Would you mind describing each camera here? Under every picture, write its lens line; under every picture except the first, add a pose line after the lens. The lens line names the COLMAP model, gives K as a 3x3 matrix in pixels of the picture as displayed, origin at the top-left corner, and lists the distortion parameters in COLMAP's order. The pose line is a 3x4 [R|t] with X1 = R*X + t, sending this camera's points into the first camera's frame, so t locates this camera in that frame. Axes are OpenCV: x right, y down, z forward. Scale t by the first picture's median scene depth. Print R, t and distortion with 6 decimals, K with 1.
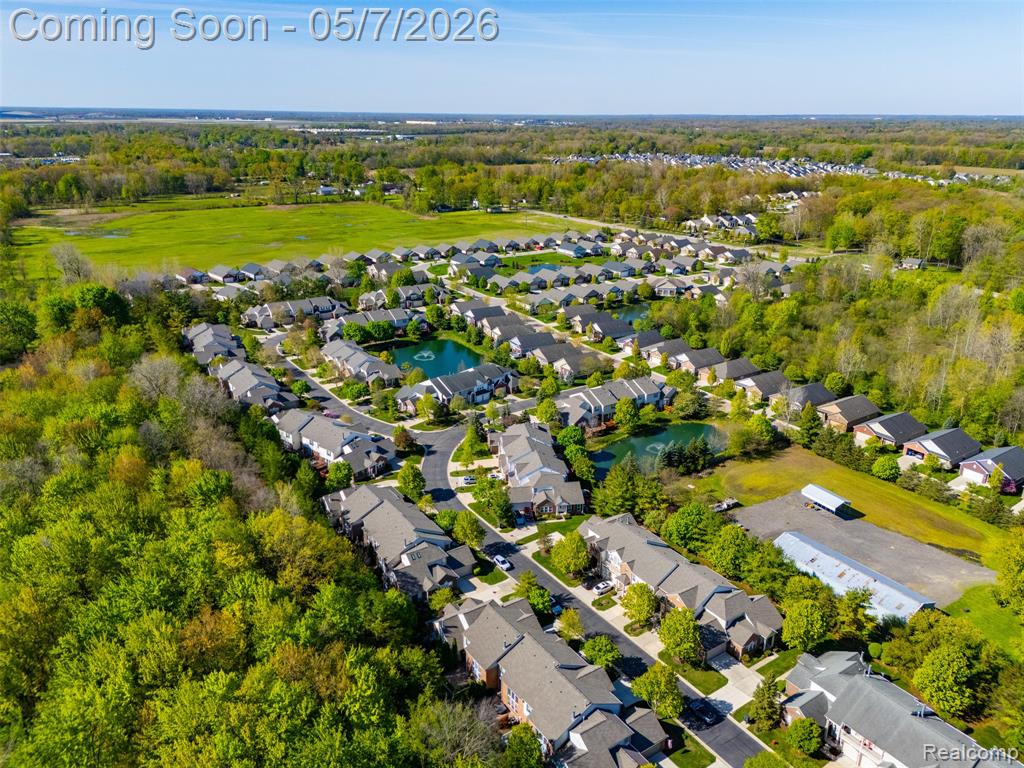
lens RADIAL K [[751.0, 0, 515.3], [0, 751.0, 384.2], [0, 0, 1]] dist [0.077682, -0.080255]
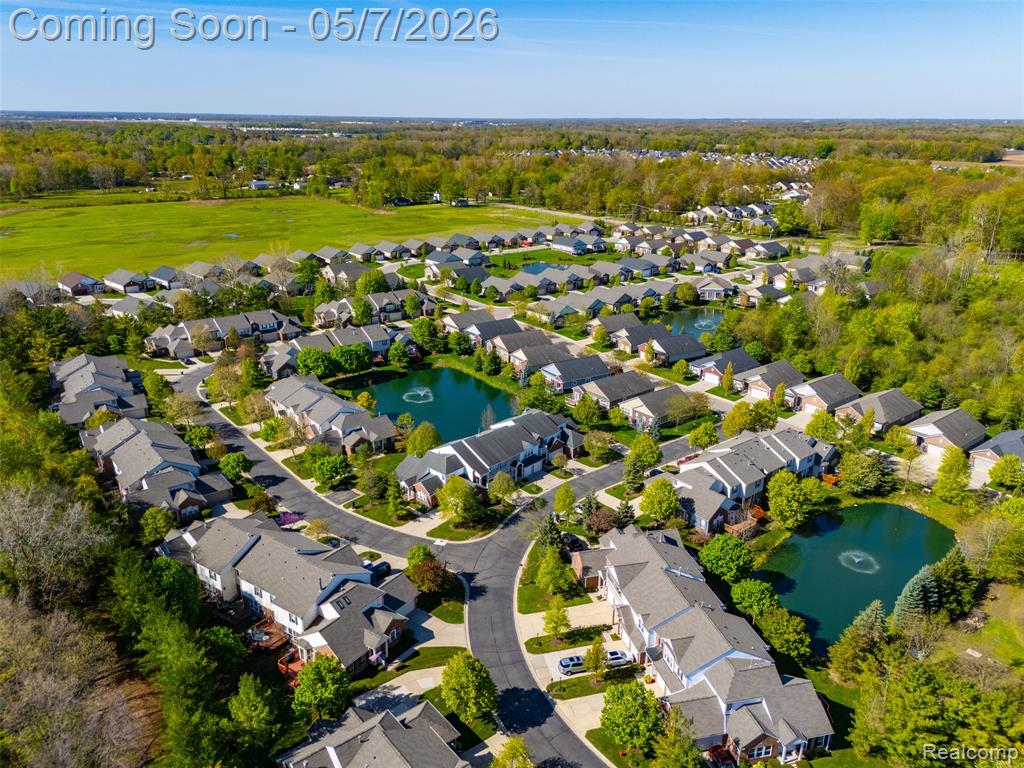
lens RADIAL K [[751.0, 0, 515.3], [0, 751.0, 384.2], [0, 0, 1]] dist [0.077682, -0.080255]
pose [[0.996681, -0.027201, 0.076730, -0.064342], [0.027574, 0.999613, -0.003801, -0.031431], [-0.076597, 0.005904, 0.997045, 0.229978]]
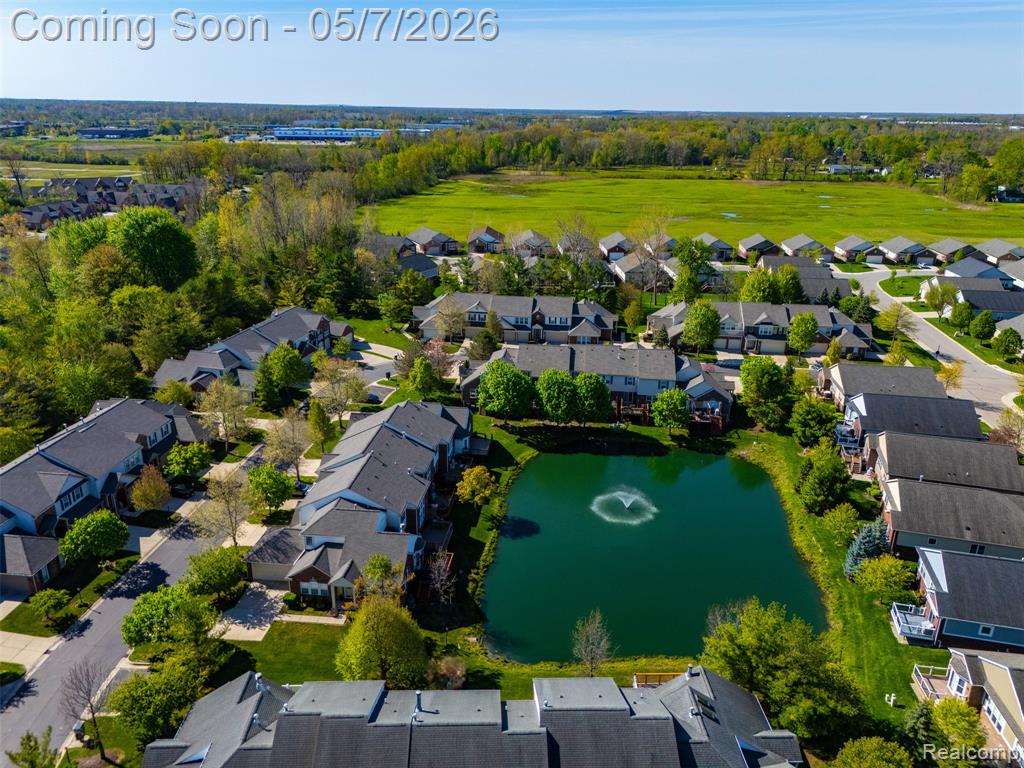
lens RADIAL K [[751.0, 0, 515.3], [0, 751.0, 384.2], [0, 0, 1]] dist [0.077682, -0.080255]
pose [[0.753385, 0.224955, -0.617904, 0.029302], [-0.228498, 0.970668, 0.074786, -0.077200], [0.616603, 0.084847, 0.782688, 0.518955]]
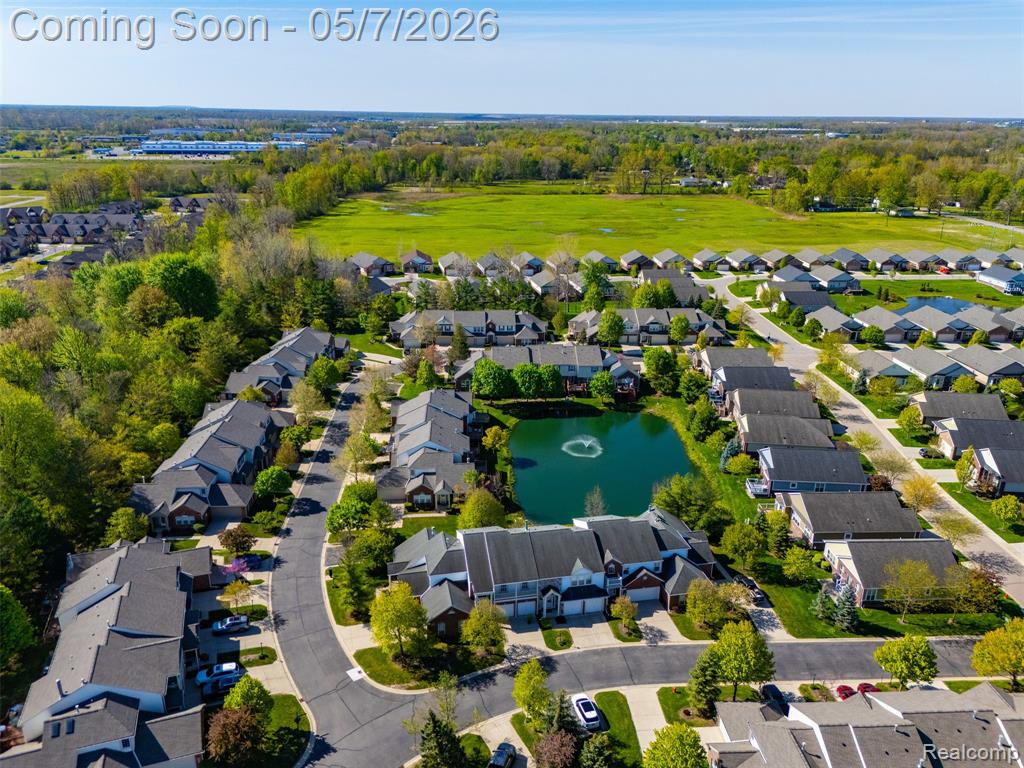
lens RADIAL K [[751.0, 0, 515.3], [0, 751.0, 384.2], [0, 0, 1]] dist [0.077682, -0.080255]
pose [[0.857295, 0.173715, -0.484632, 0.063593], [-0.177199, 0.983400, 0.039038, -0.067975], [0.483369, 0.052409, 0.873847, 0.379866]]
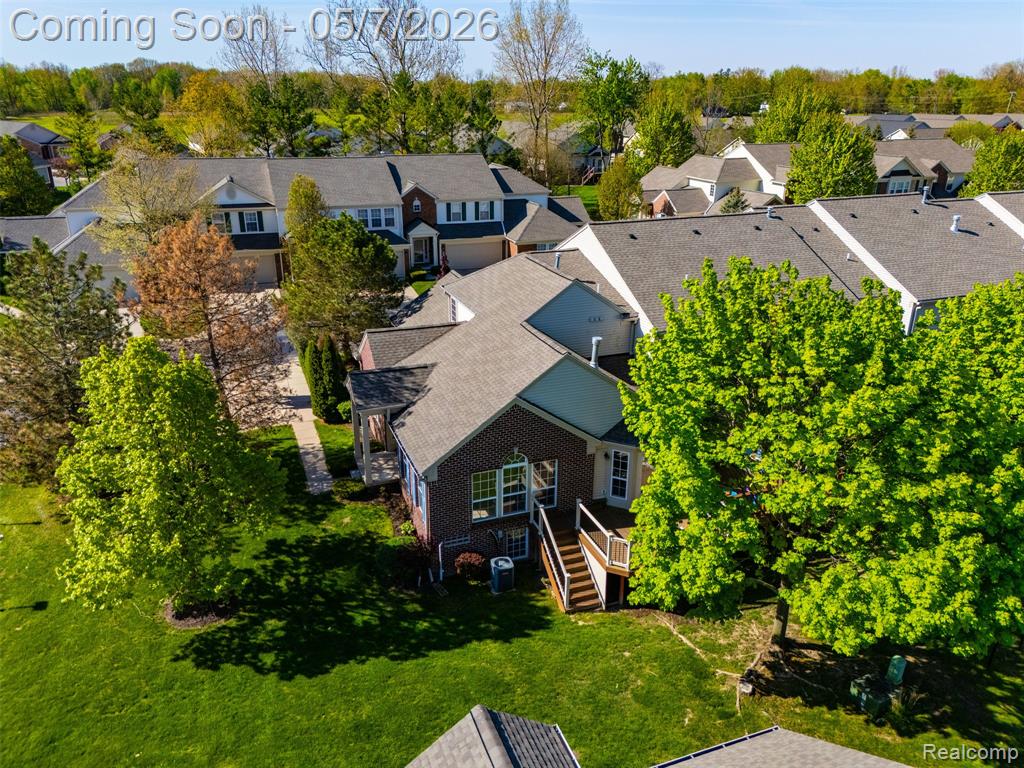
lens RADIAL K [[751.0, 0, 515.3], [0, 751.0, 384.2], [0, 0, 1]] dist [0.077682, -0.080255]
pose [[0.971283, 0.079998, -0.224076, -0.168257], [-0.075651, 0.996743, 0.027934, -0.055527], [0.225581, -0.010180, 0.974171, 0.703814]]
